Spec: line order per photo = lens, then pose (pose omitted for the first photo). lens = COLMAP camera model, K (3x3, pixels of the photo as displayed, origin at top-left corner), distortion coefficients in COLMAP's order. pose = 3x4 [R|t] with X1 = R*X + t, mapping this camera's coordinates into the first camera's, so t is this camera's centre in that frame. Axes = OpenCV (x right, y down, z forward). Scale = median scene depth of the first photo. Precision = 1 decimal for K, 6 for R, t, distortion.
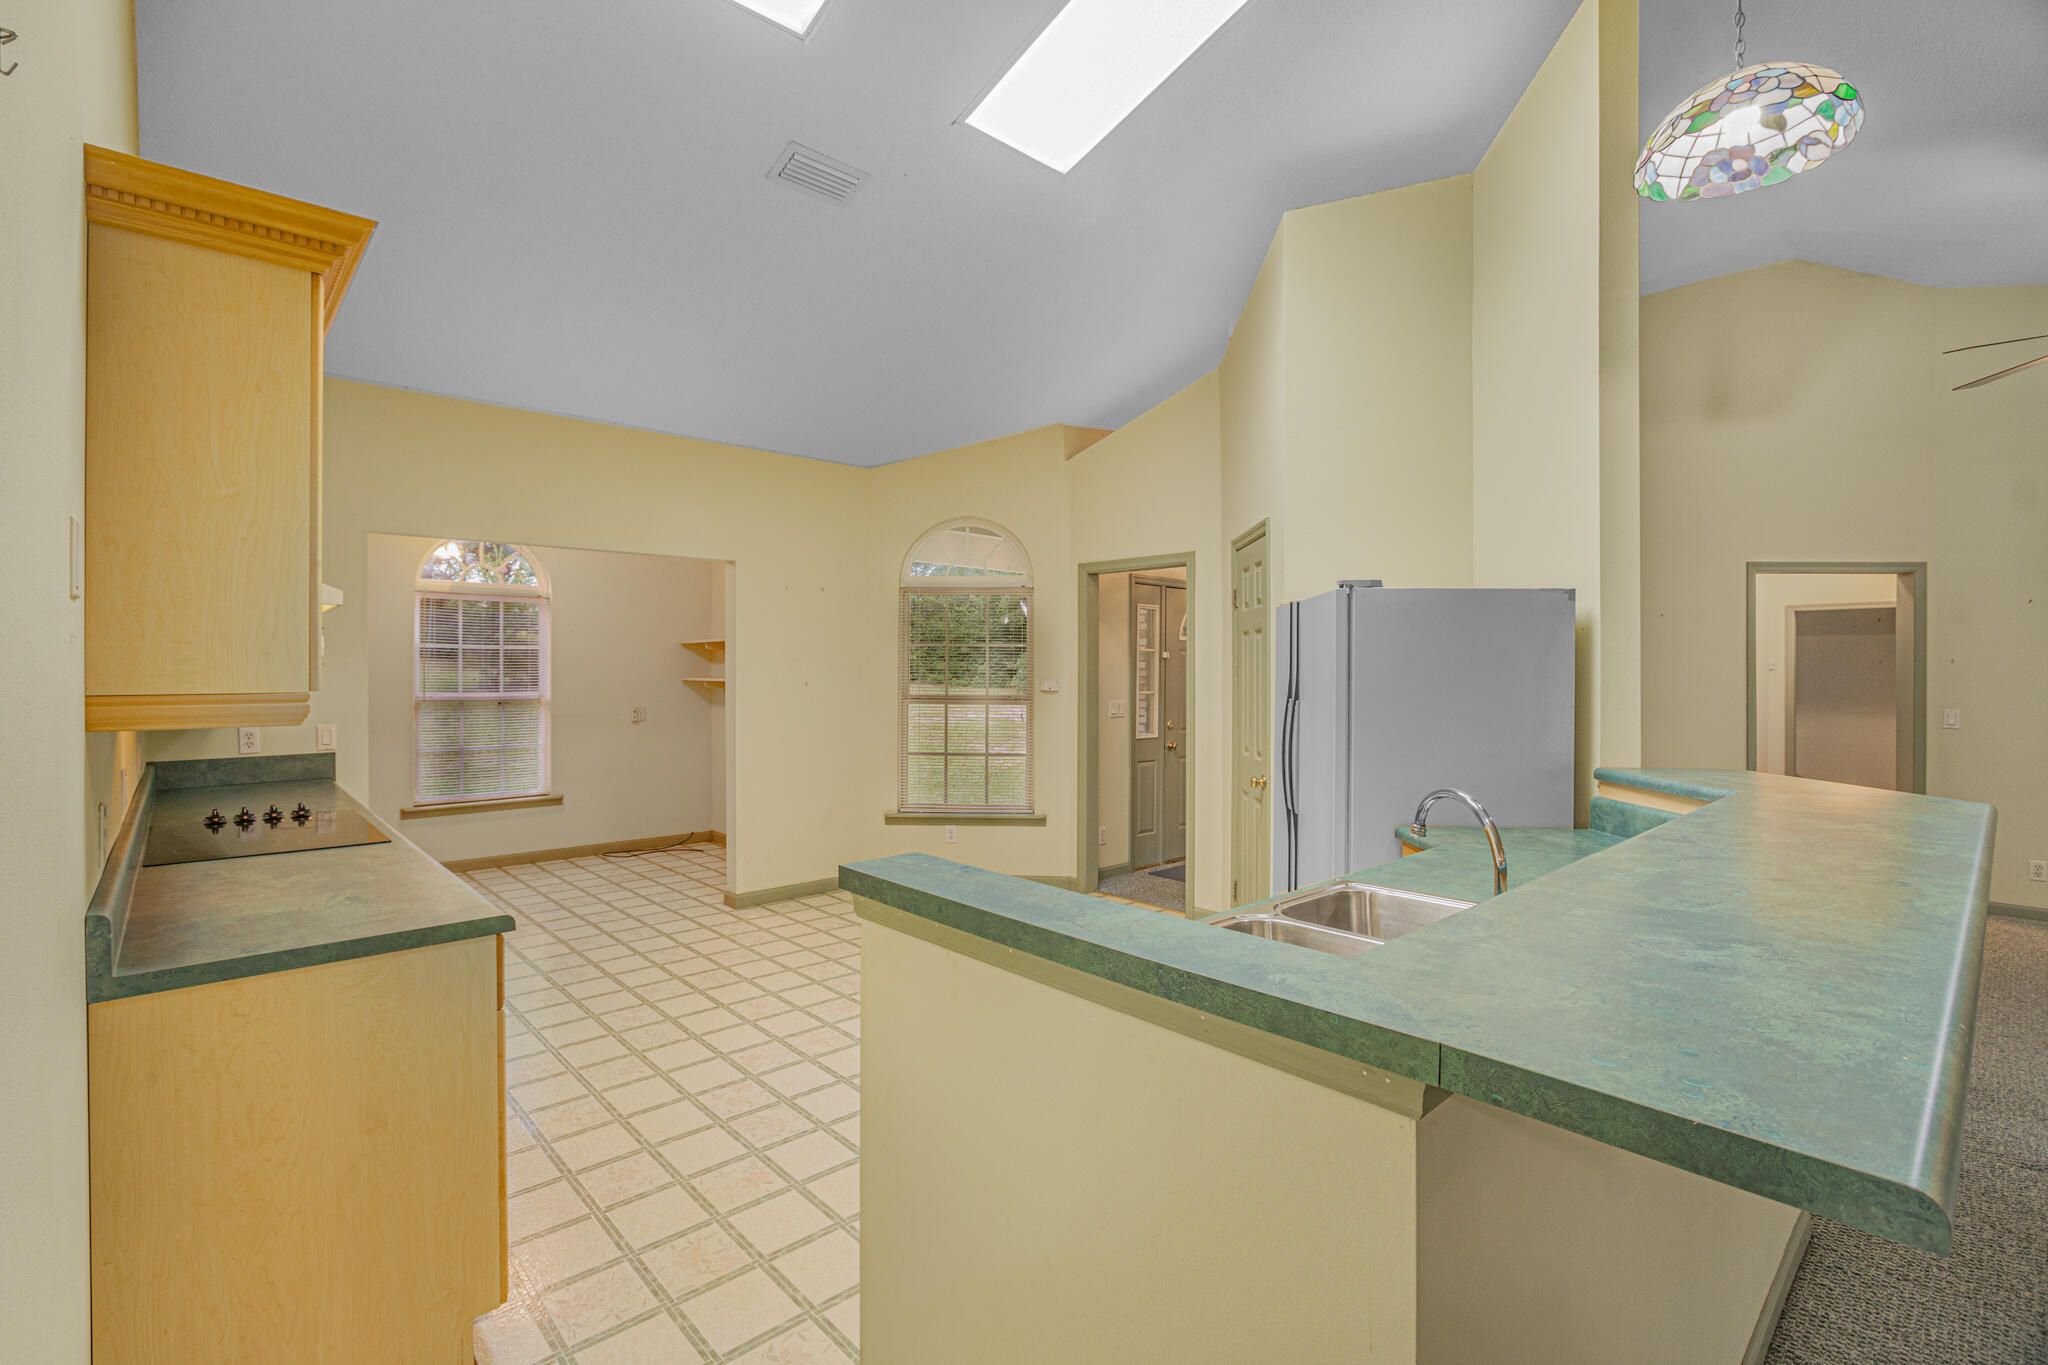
lens RADIAL K [[923.9, 0, 971.3], [0, 923.9, 673.8], [0, 0, 1]] dist [-0.013508, -0.000117]
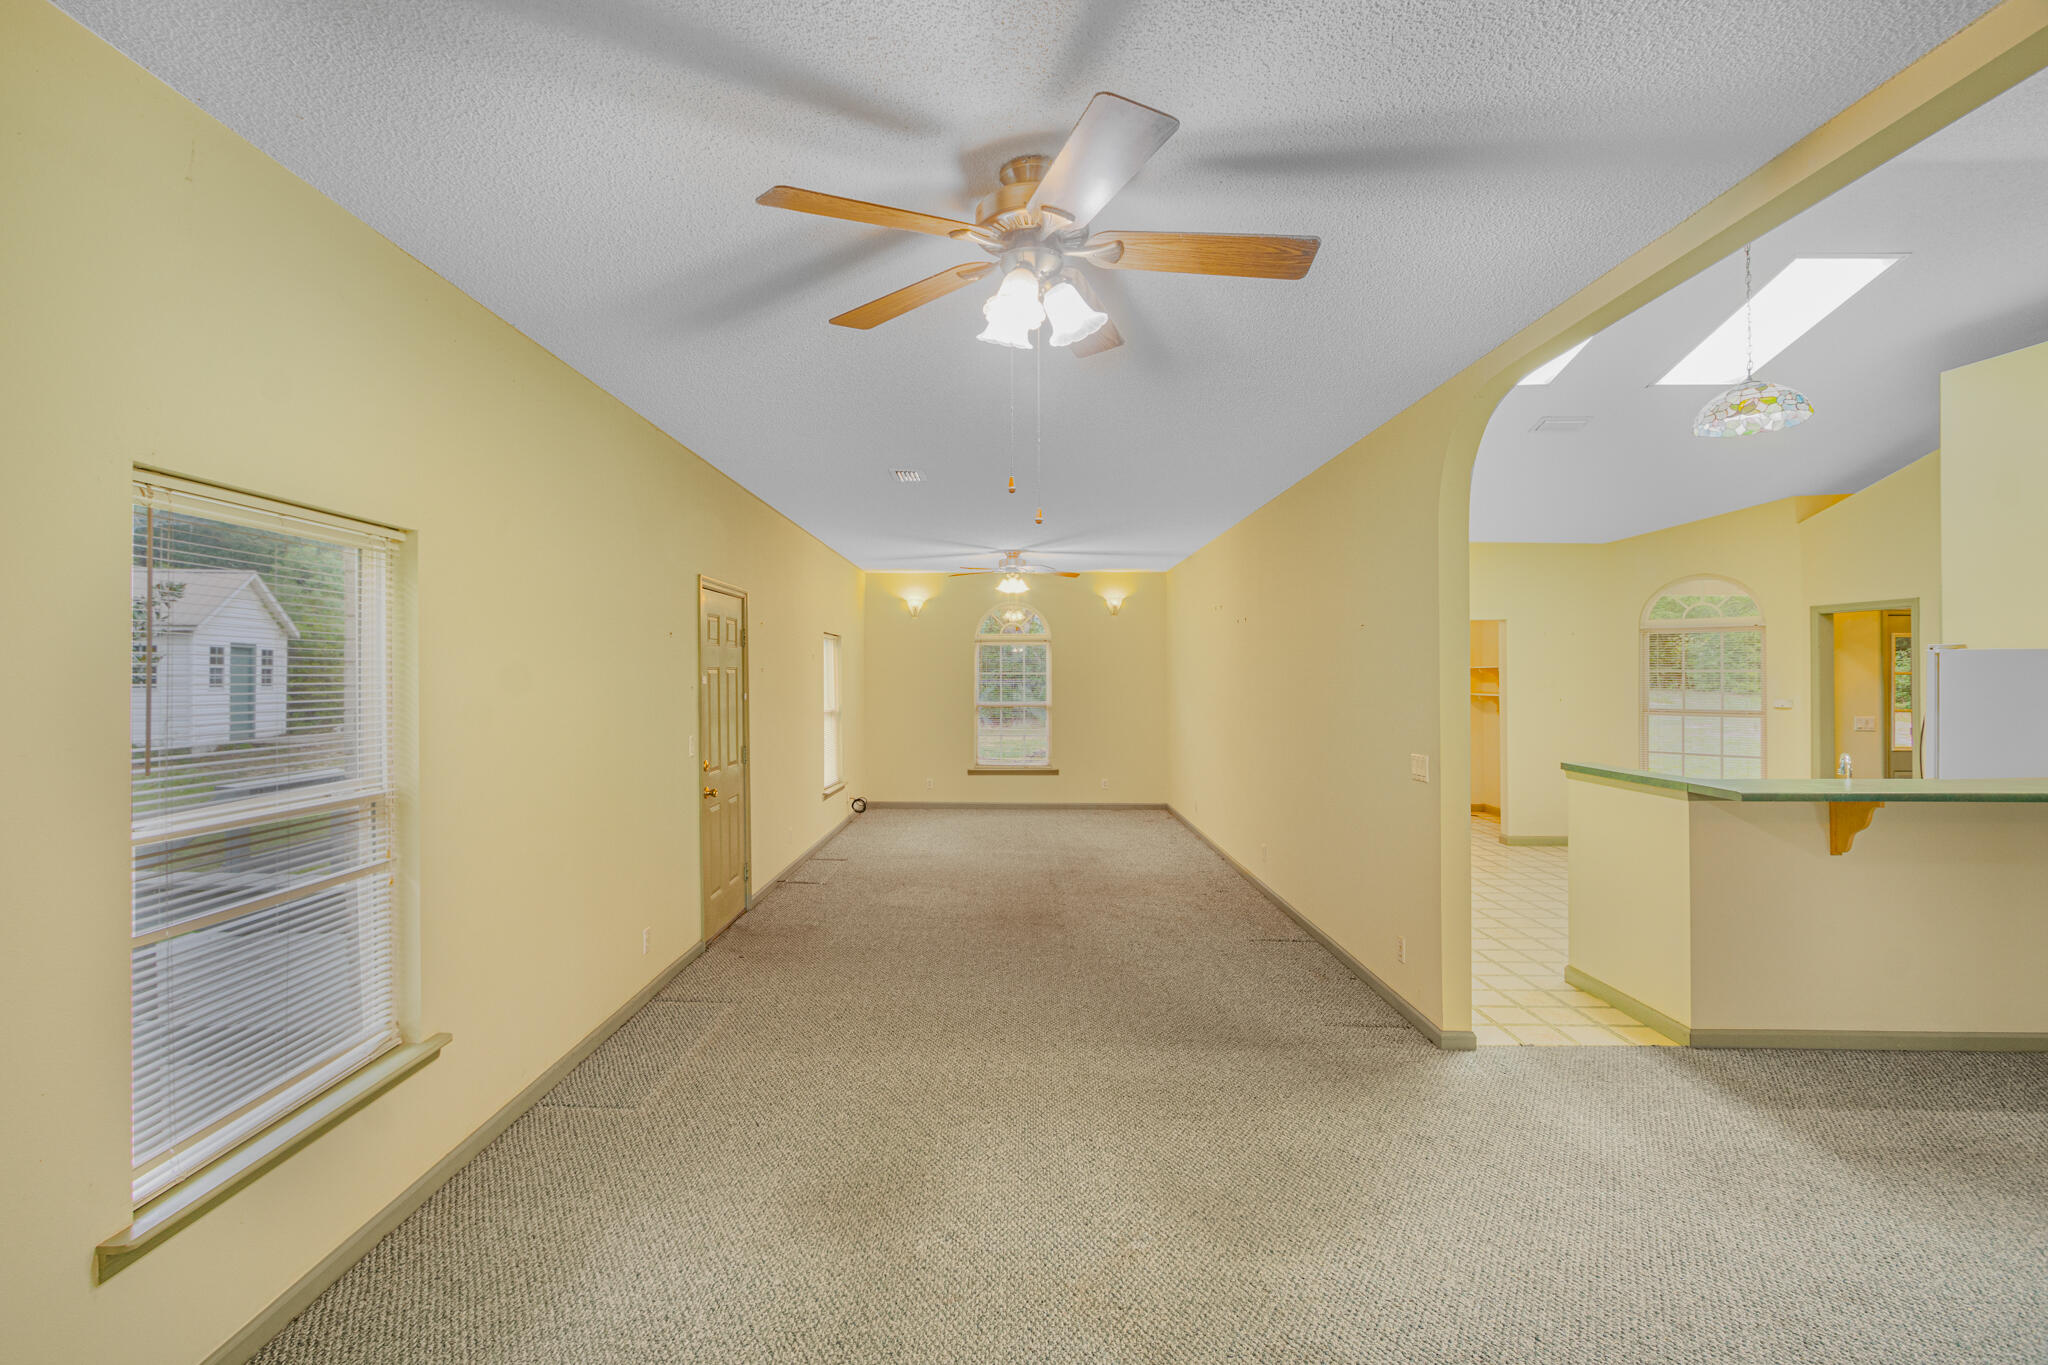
lens RADIAL K [[923.9, 0, 971.3], [0, 923.9, 673.8], [0, 0, 1]] dist [-0.013508, -0.000117]
pose [[0.725607, -0.005201, -0.688090, 0.141093], [0.001456, 0.999981, -0.006023, -0.022325], [0.688108, 0.003368, 0.725600, -0.677216]]
